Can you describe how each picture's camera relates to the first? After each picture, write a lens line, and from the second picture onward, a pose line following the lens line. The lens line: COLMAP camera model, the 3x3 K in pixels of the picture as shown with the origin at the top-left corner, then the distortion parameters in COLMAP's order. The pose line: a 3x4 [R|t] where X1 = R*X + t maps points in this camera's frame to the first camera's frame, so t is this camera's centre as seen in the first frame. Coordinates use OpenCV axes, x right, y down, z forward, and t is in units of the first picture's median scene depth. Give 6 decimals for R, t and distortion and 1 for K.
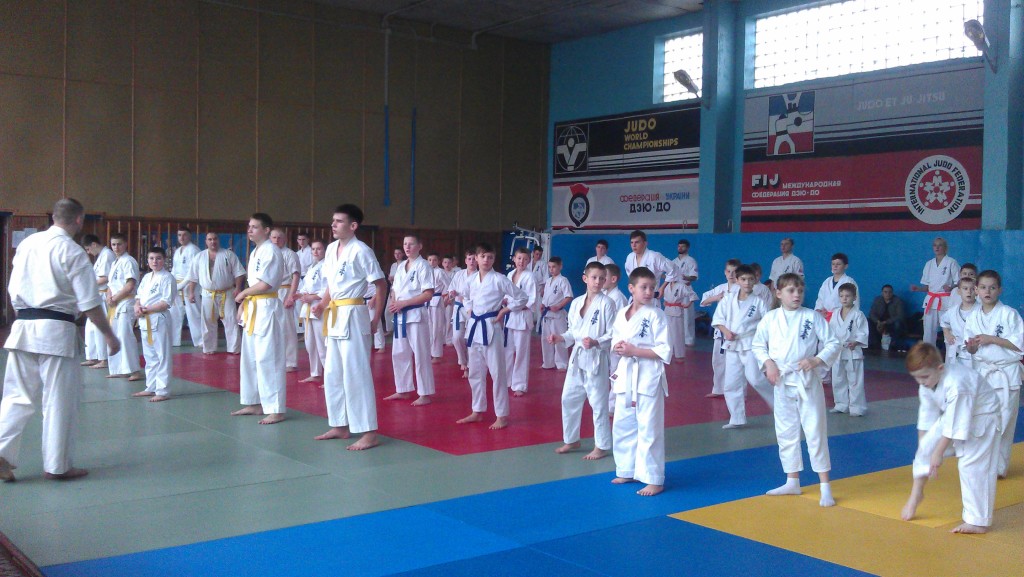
lens RADIAL K [[1031.6, 0, 505.0], [0, 1031.6, 286.9], [0, 0, 1]] dist [-0.000978, 0.000000]
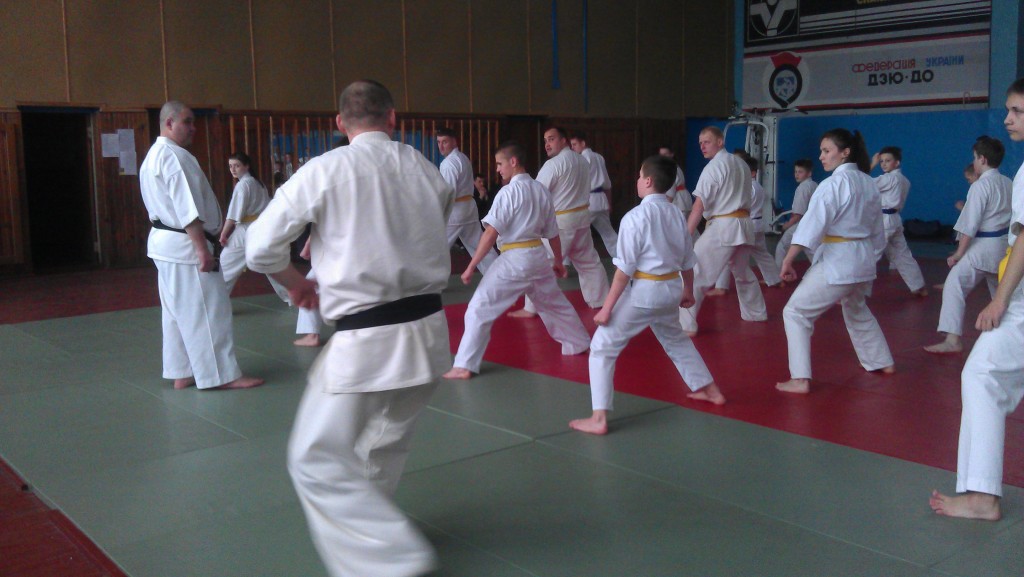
lens RADIAL K [[1031.6, 0, 506.3], [0, 1031.6, 286.5], [0, 0, 1]] dist [-0.000978, 0.000000]
pose [[0.999136, -0.038037, 0.016746, -0.179471], [0.036194, 0.994409, 0.099204, -0.009197], [-0.020426, -0.098512, 0.994926, 0.231672]]
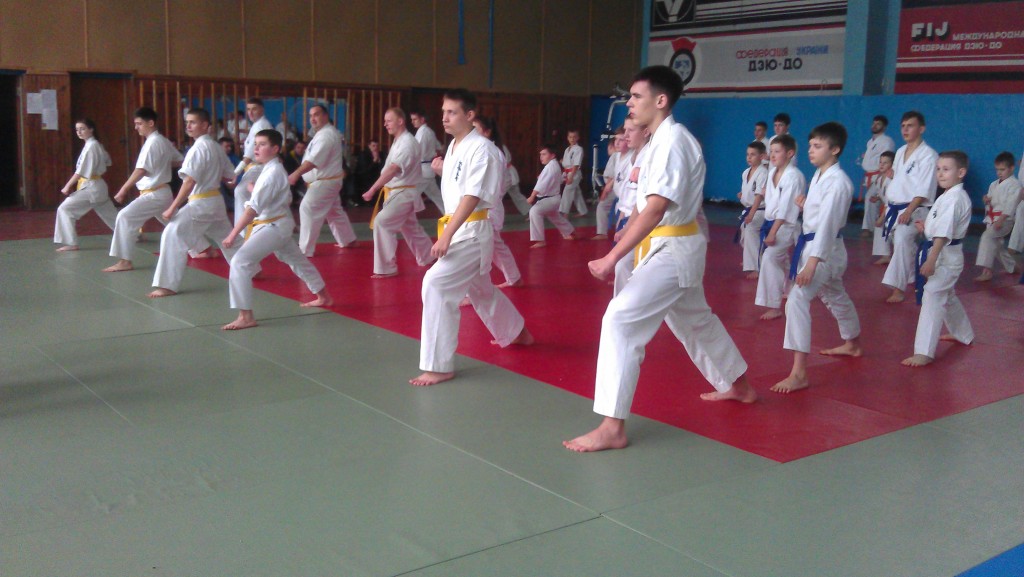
lens RADIAL K [[1031.6, 0, 518.6], [0, 1031.6, 296.1], [0, 0, 1]] dist [-0.000978, 0.000000]
pose [[0.999997, -0.001190, -0.002053, -0.070508], [0.001461, 0.990517, 0.137386, -0.005813], [0.001870, -0.137389, 0.990515, 0.141086]]
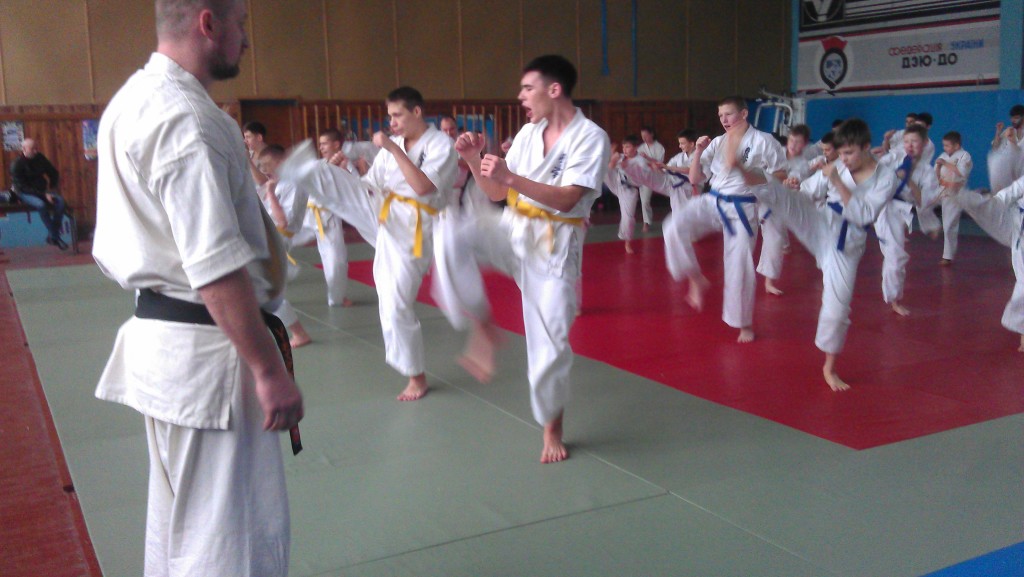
lens RADIAL K [[1031.6, 0, 524.1], [0, 1031.6, 309.7], [0, 0, 1]] dist [-0.000978, 0.000000]
pose [[0.987402, -0.013946, -0.157617, -0.053361], [0.036164, 0.989634, 0.138987, -0.006361], [0.154045, -0.142936, 0.977671, 0.122207]]
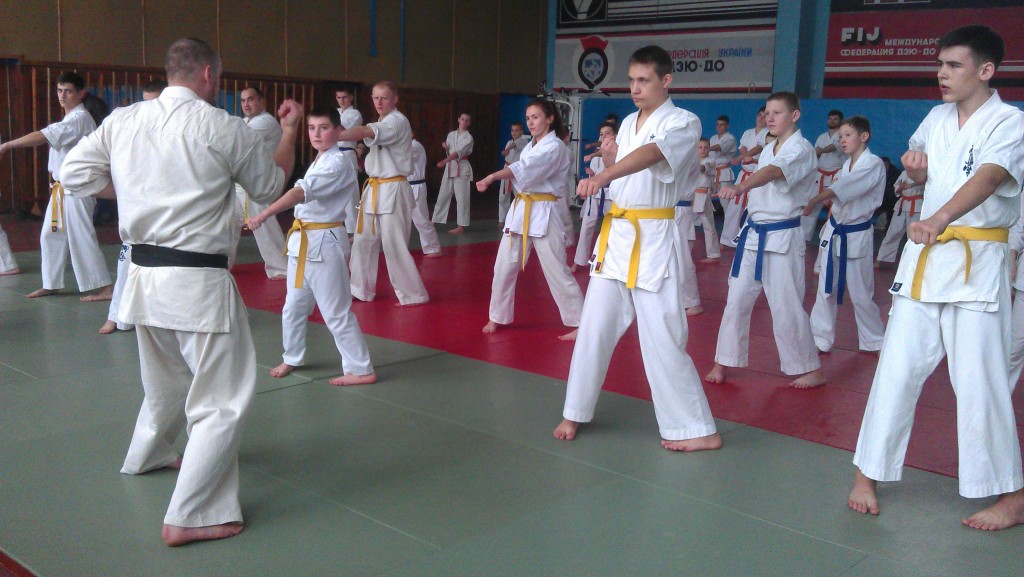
lens RADIAL K [[1031.6, 0, 501.3], [0, 1031.6, 292.3], [0, 0, 1]] dist [-0.000978, 0.000000]
pose [[0.984804, -0.016672, 0.172868, -0.165340], [-0.006638, 0.991041, 0.133394, -0.006577], [-0.173543, -0.132514, 0.975870, 0.201177]]
